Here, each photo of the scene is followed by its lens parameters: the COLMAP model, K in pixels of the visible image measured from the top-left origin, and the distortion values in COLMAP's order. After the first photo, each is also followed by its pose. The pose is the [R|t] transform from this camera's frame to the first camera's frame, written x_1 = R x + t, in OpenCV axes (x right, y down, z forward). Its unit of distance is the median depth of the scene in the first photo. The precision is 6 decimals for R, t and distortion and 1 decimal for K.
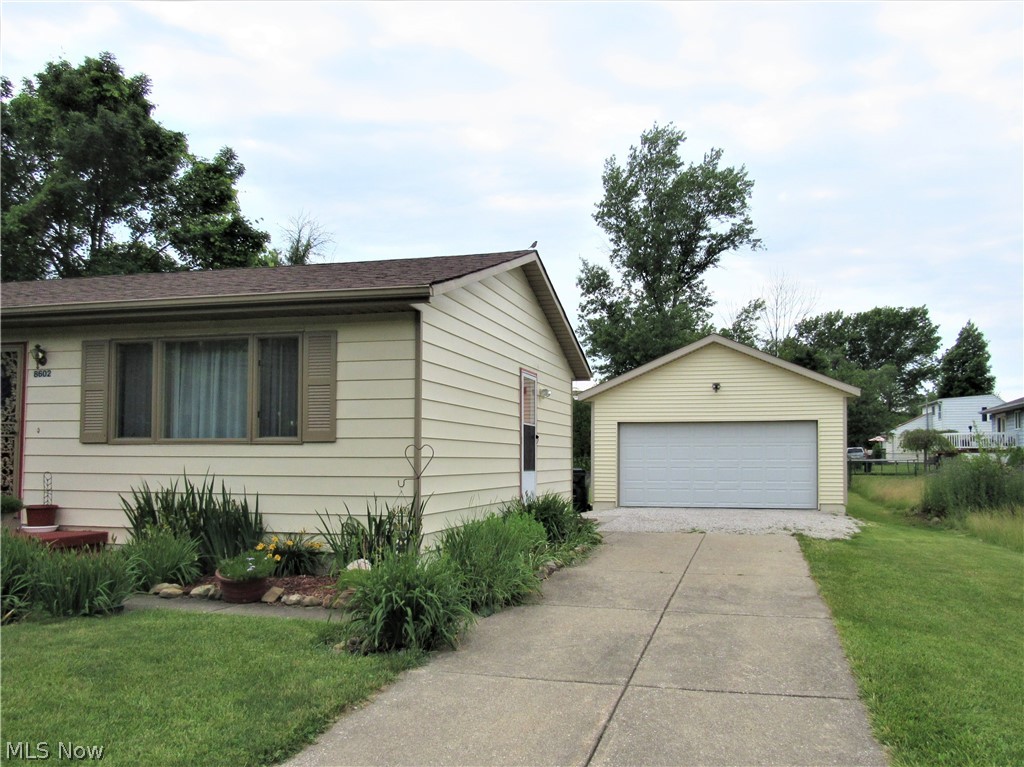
lens RADIAL K [[766.2, 0, 512.0], [0, 766.2, 383.5], [0, 0, 1]] dist [0.000130, -0.000206]
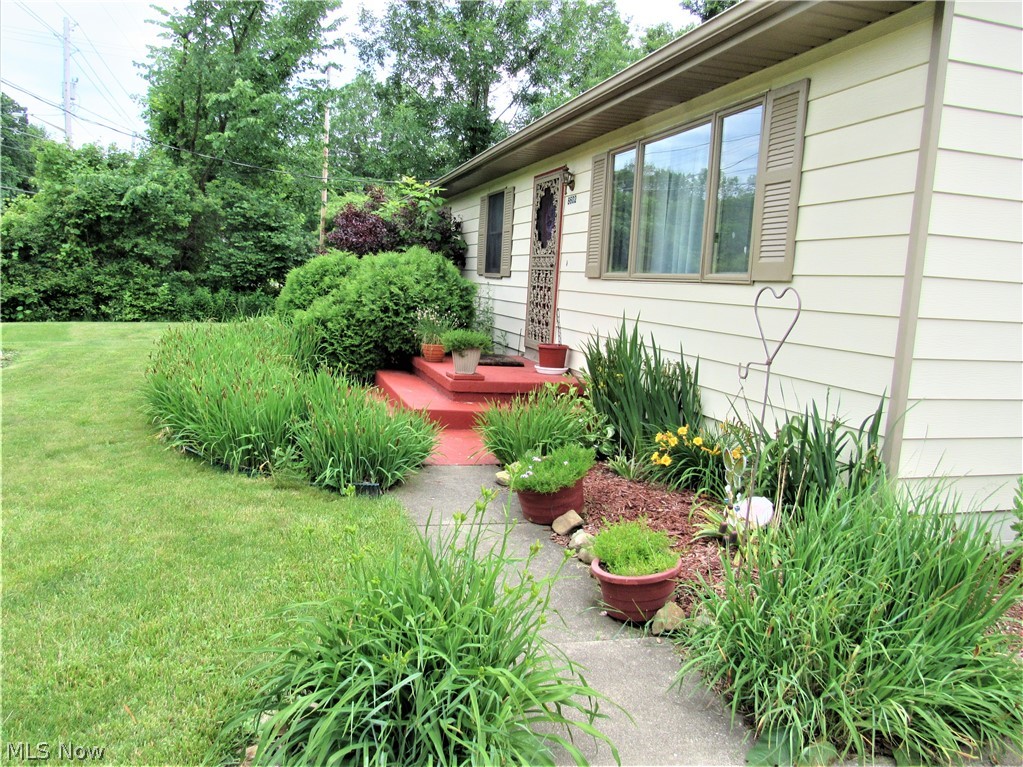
lens RADIAL K [[765.5, 0, 511.5], [0, 765.5, 383.5], [0, 0, 1]] dist [0.000130, -0.000206]
pose [[0.578579, 0.129337, -0.805306, 0.117036], [0.035440, 0.982428, 0.183246, 0.038060], [0.814856, -0.134563, 0.563829, 0.490022]]
